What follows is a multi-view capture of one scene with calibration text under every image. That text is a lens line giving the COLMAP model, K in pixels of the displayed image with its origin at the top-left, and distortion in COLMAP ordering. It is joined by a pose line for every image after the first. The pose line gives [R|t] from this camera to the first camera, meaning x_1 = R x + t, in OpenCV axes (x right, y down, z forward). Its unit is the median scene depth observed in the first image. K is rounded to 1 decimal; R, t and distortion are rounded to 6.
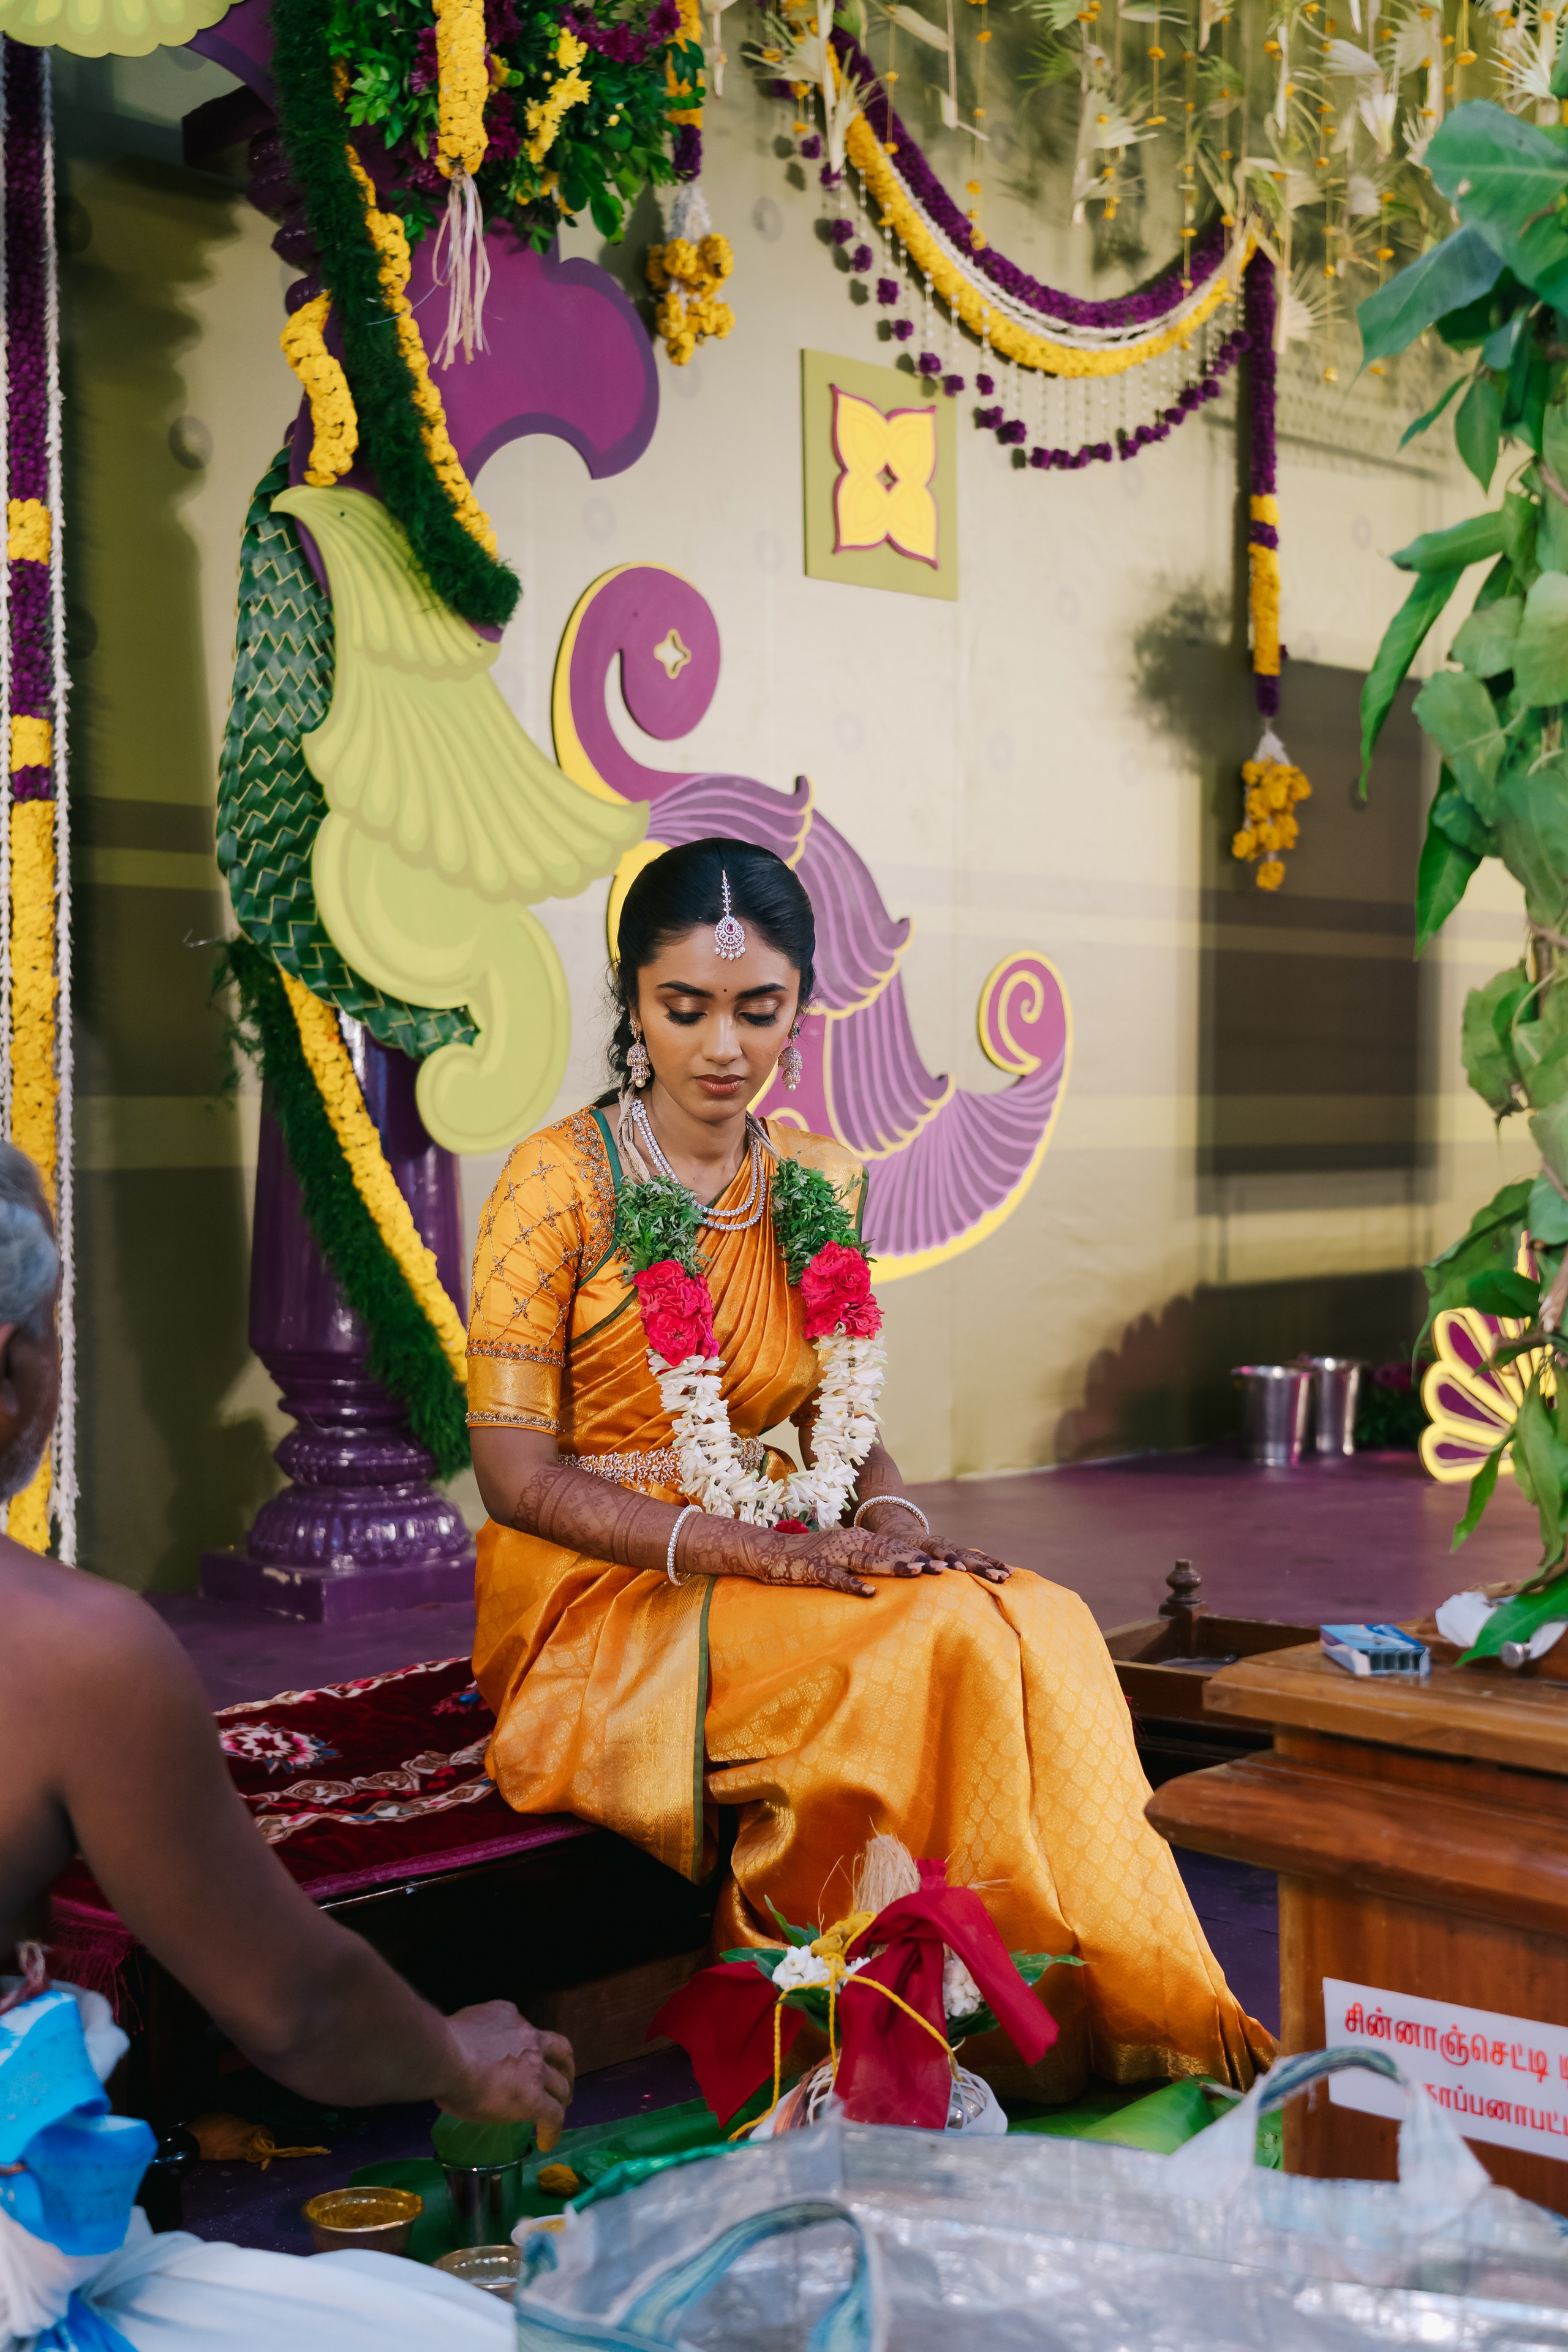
lens RADIAL K [[2940.7, 0, 765.4], [0, 2940.7, 1161.2], [0, 0, 1]] dist [0.058429, 0.000000]
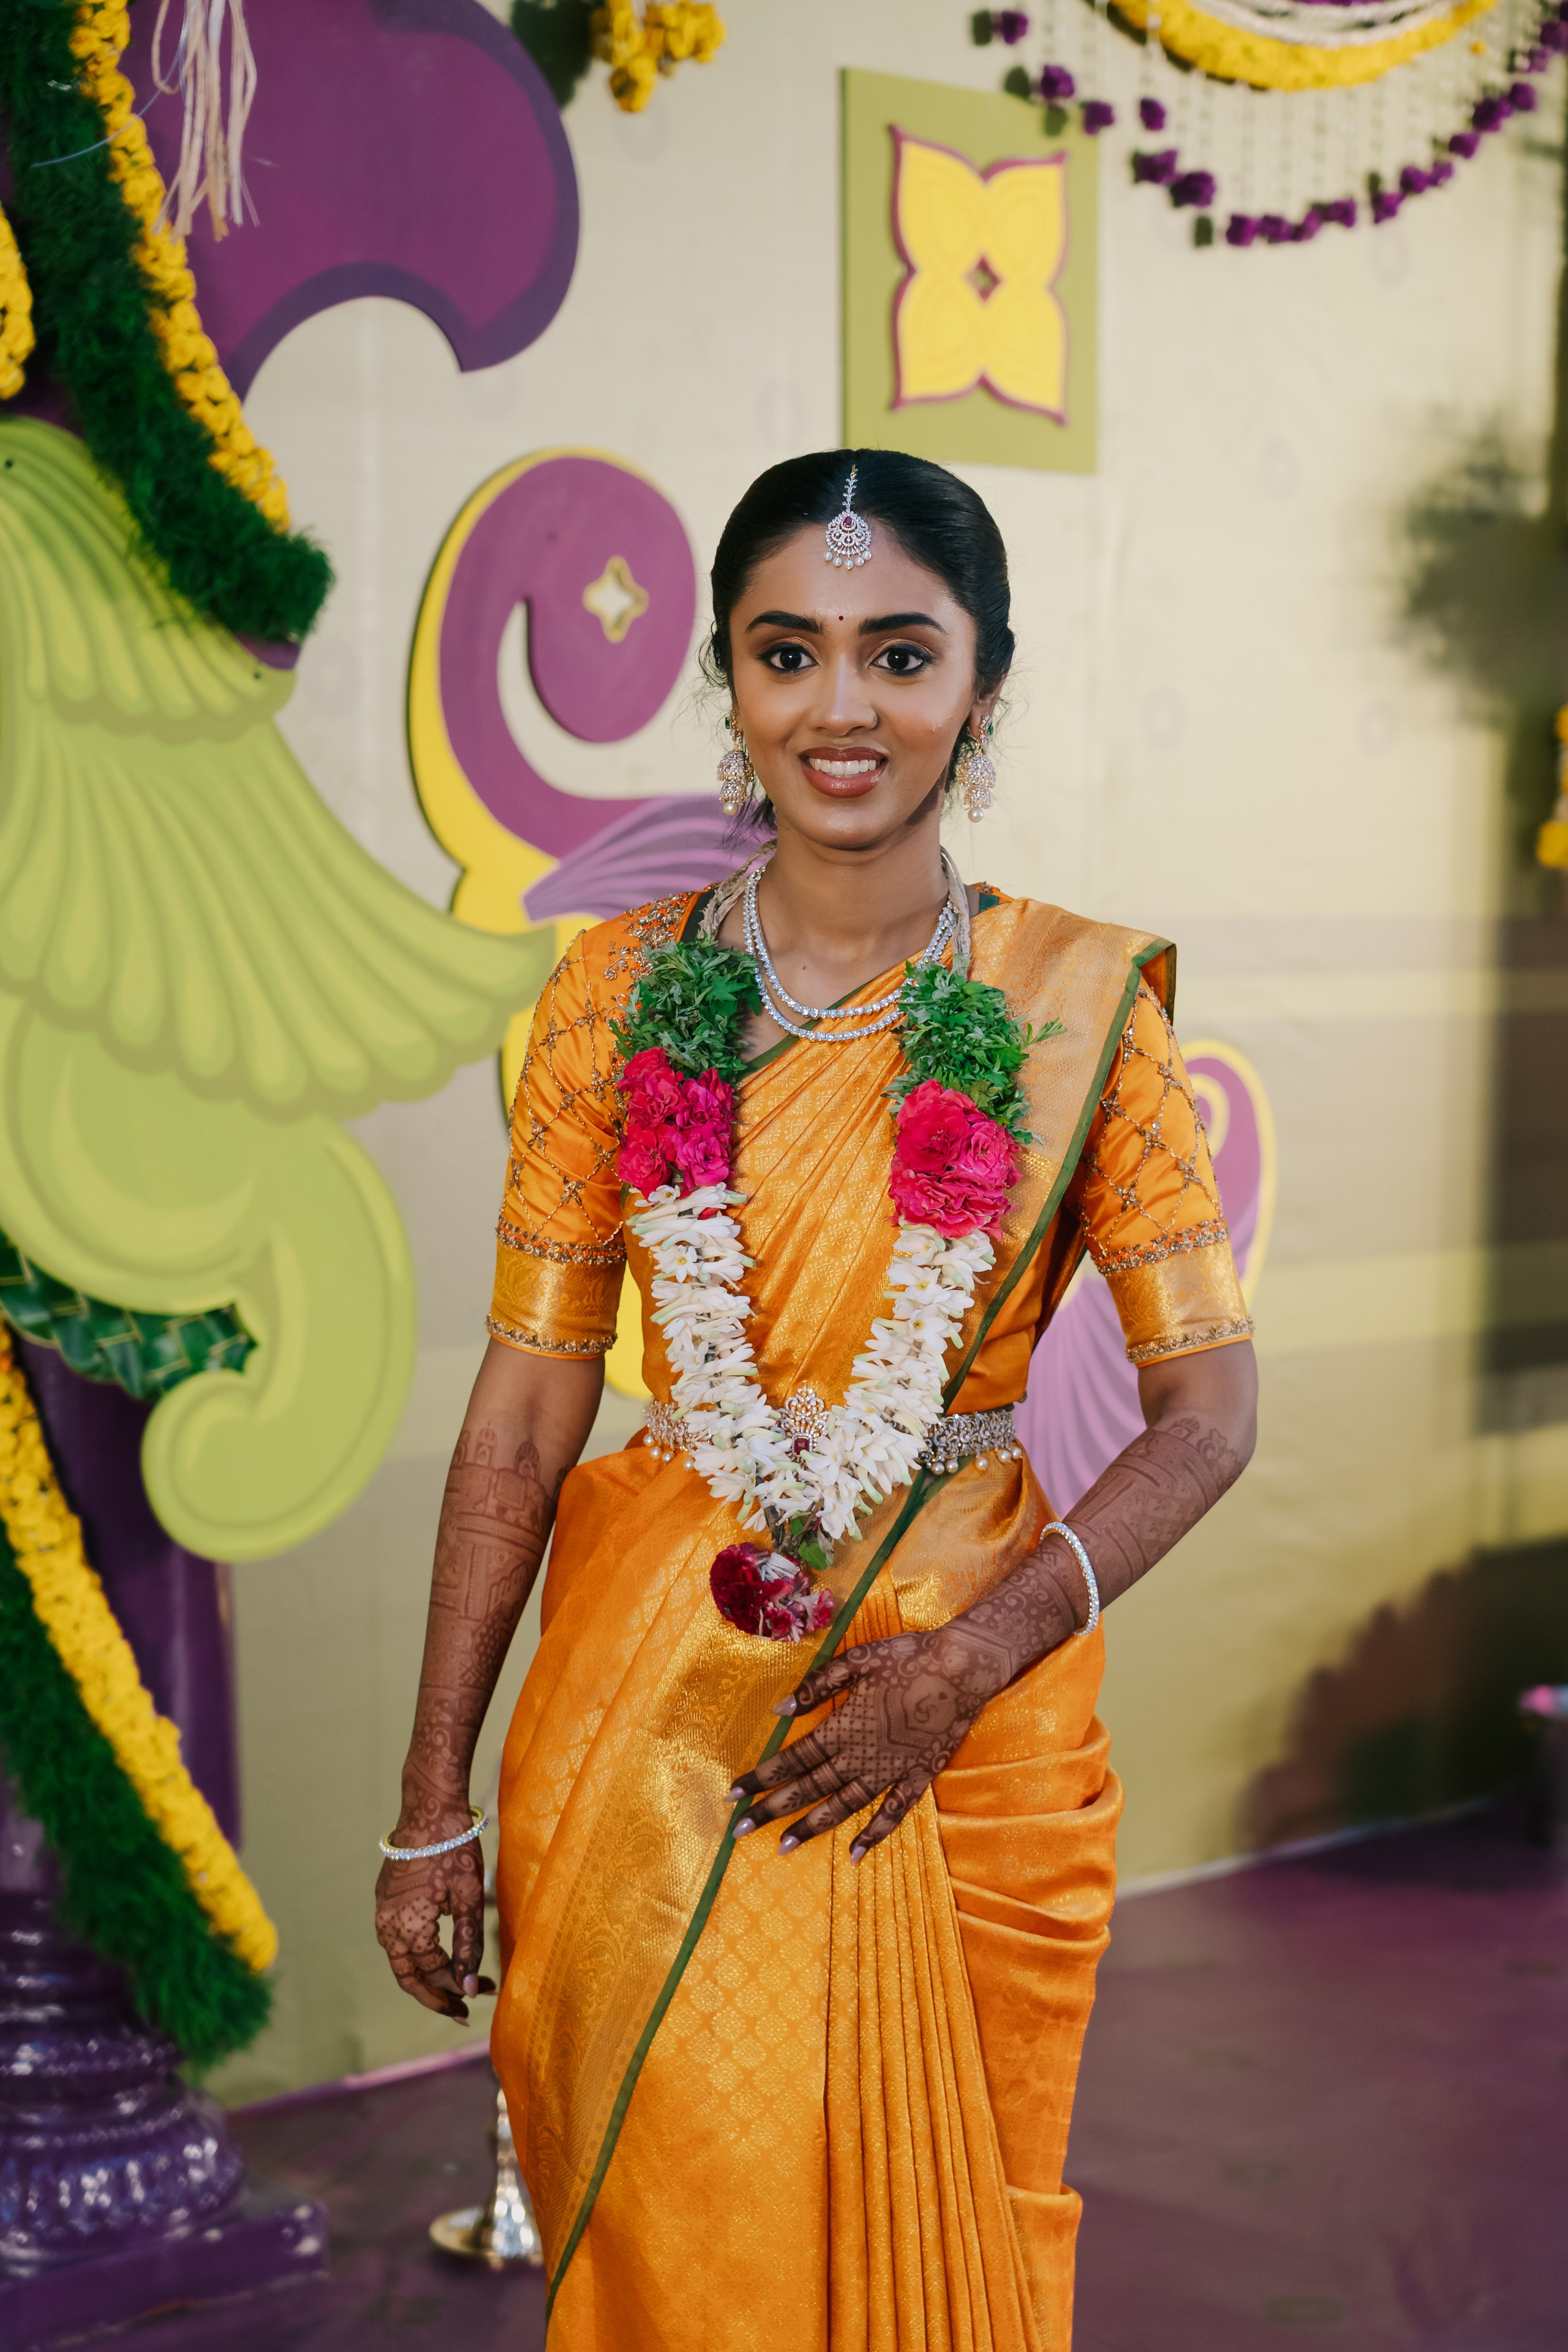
lens RADIAL K [[4143.5, 0, 794.2], [0, 4143.5, 1188.5], [0, 0, 1]] dist [0.070519, 0.000000]
pose [[0.999911, 0.012281, -0.005119, 0.011886], [-0.011947, 0.998075, 0.060852, -0.121951], [0.005857, -0.060786, 0.998134, 0.183516]]
